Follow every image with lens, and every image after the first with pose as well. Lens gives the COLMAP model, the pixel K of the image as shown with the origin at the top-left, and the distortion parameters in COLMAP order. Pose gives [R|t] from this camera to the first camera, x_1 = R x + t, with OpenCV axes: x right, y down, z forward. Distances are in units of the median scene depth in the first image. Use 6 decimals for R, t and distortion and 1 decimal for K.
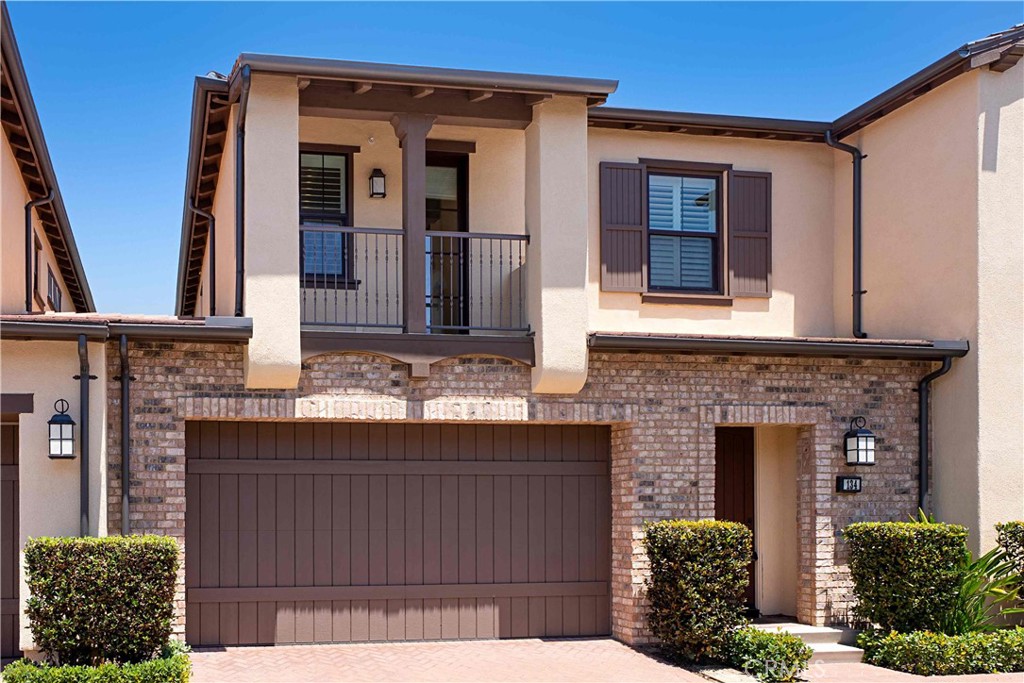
lens RADIAL K [[806.2, 0, 512.0], [0, 806.2, 365.5], [0, 0, 1]] dist [0.002171, 0.001465]
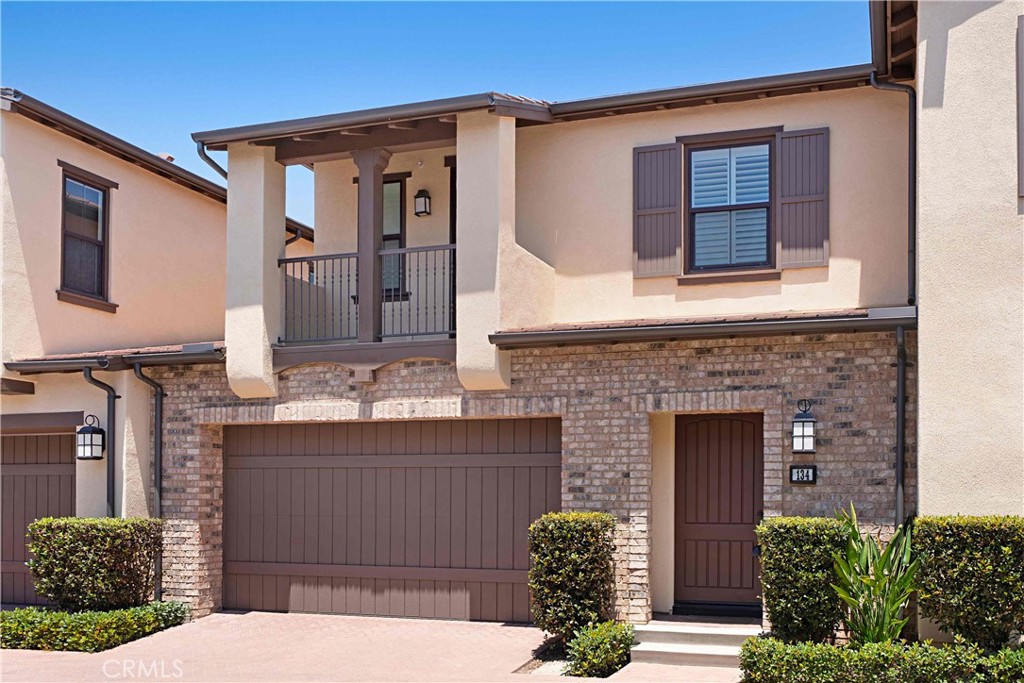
lens RADIAL K [[814.2, 0, 512.0], [0, 814.2, 341.5], [0, 0, 1]] dist [-0.002512, 0.000868]
pose [[0.913736, -0.070352, -0.400172, 0.506603], [0.065396, 0.997519, -0.026045, 0.001201], [0.401011, -0.002371, 0.916070, 0.034235]]
